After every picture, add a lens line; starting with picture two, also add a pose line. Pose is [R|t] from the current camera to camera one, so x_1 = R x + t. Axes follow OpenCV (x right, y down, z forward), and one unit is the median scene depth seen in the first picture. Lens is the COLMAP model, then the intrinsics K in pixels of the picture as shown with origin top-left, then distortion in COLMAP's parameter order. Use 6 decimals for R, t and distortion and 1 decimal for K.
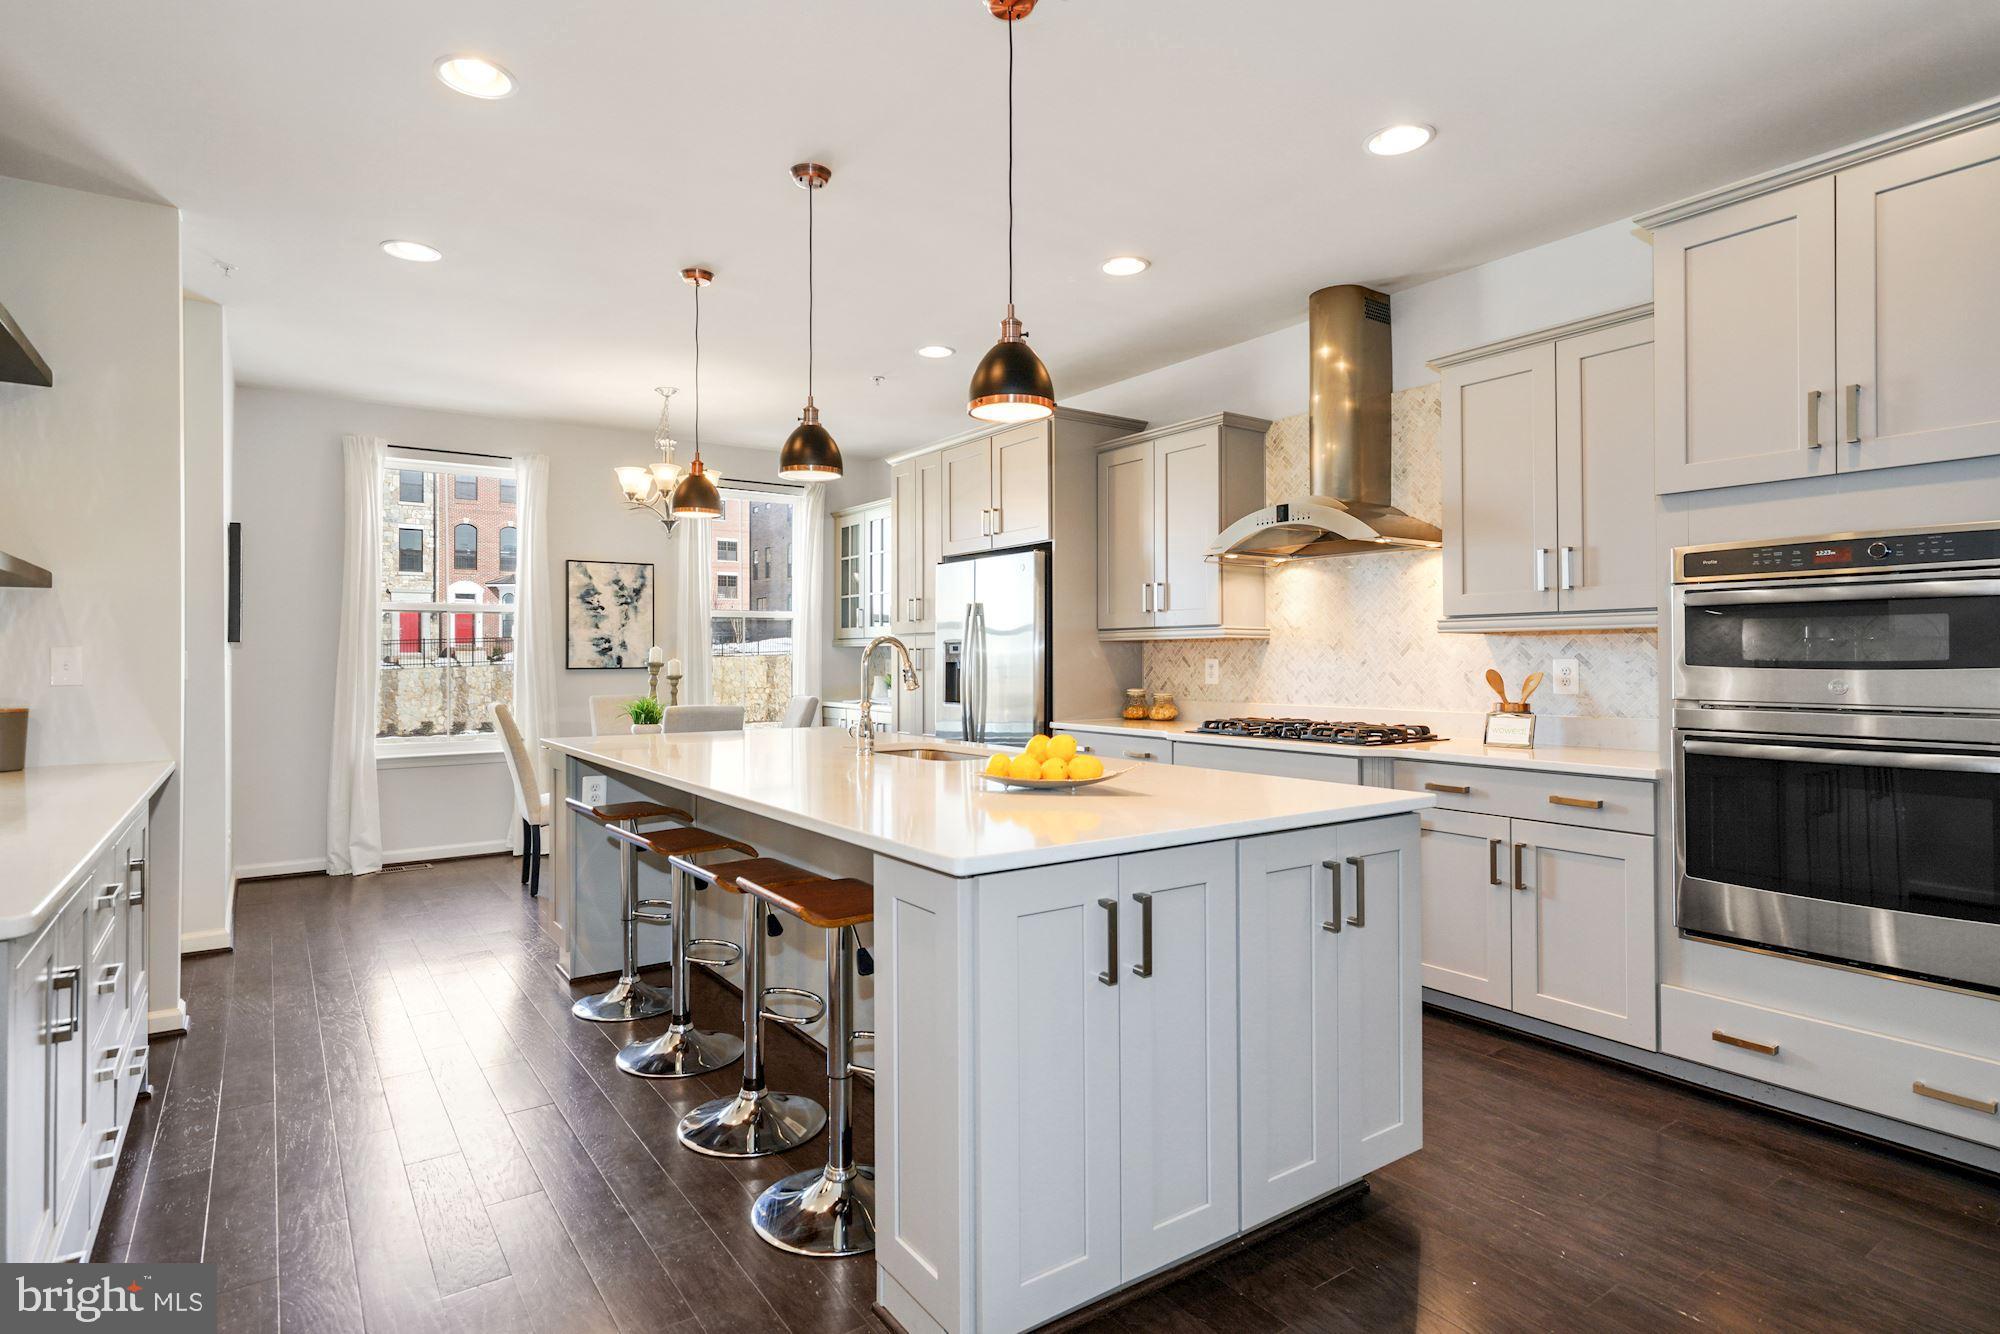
lens RADIAL K [[1038.0, 0, 991.6], [0, 1038.0, 653.1], [0, 0, 1]] dist [-0.001438, -0.000080]
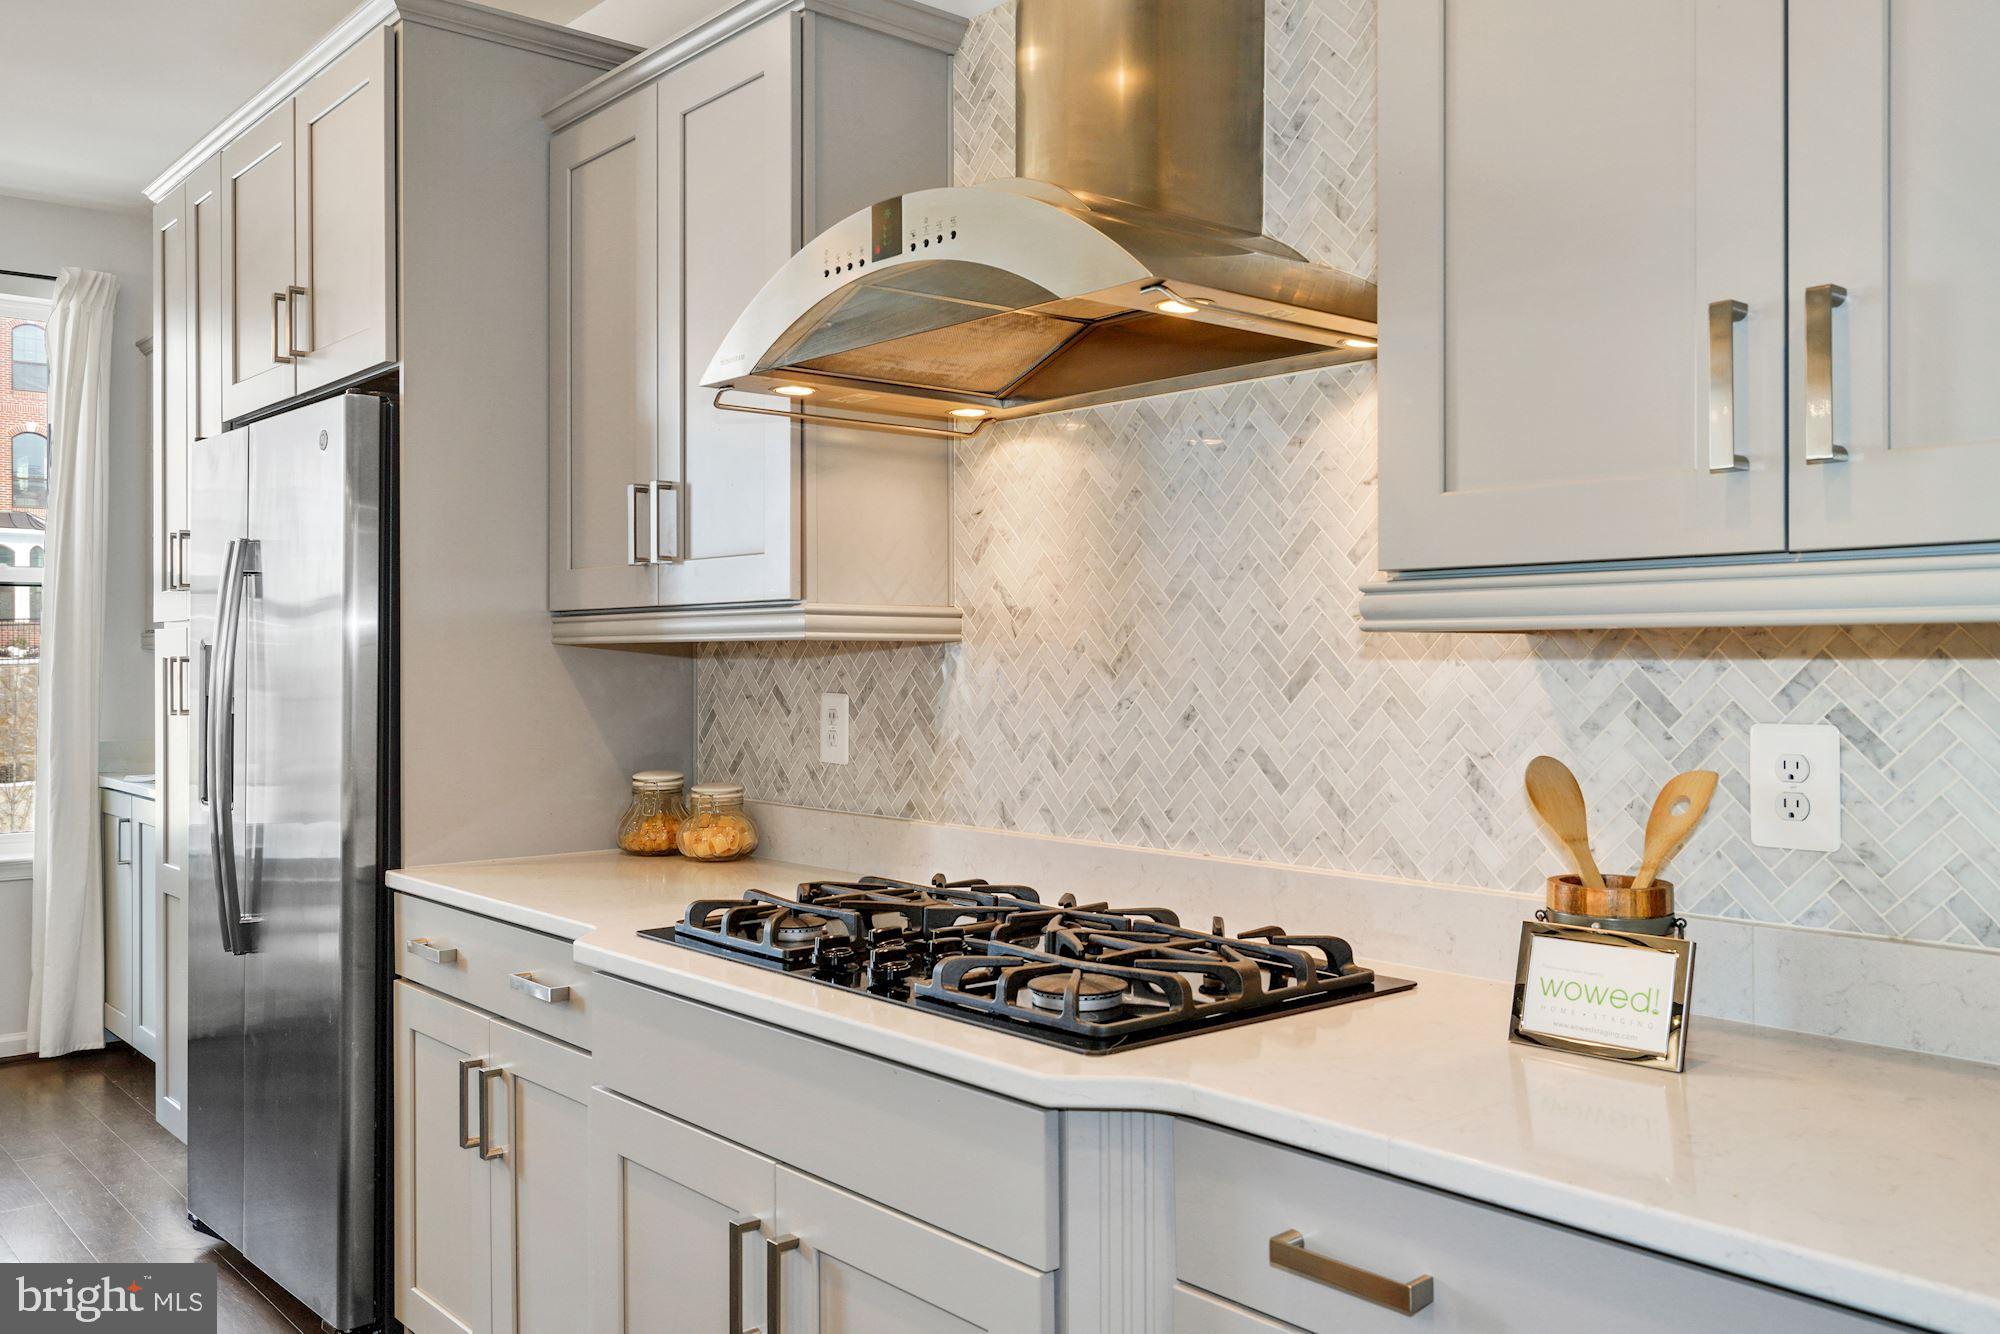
lens RADIAL K [[1653.3, 0, 994.7], [0, 1653.3, 665.1], [0, 0, 1]] dist [0.007996, 0.001488]
pose [[0.995506, 0.000542, 0.094692, 0.216205], [-0.001581, 0.999939, 0.010898, -0.011313], [-0.094680, -0.010999, 0.995447, 0.420802]]
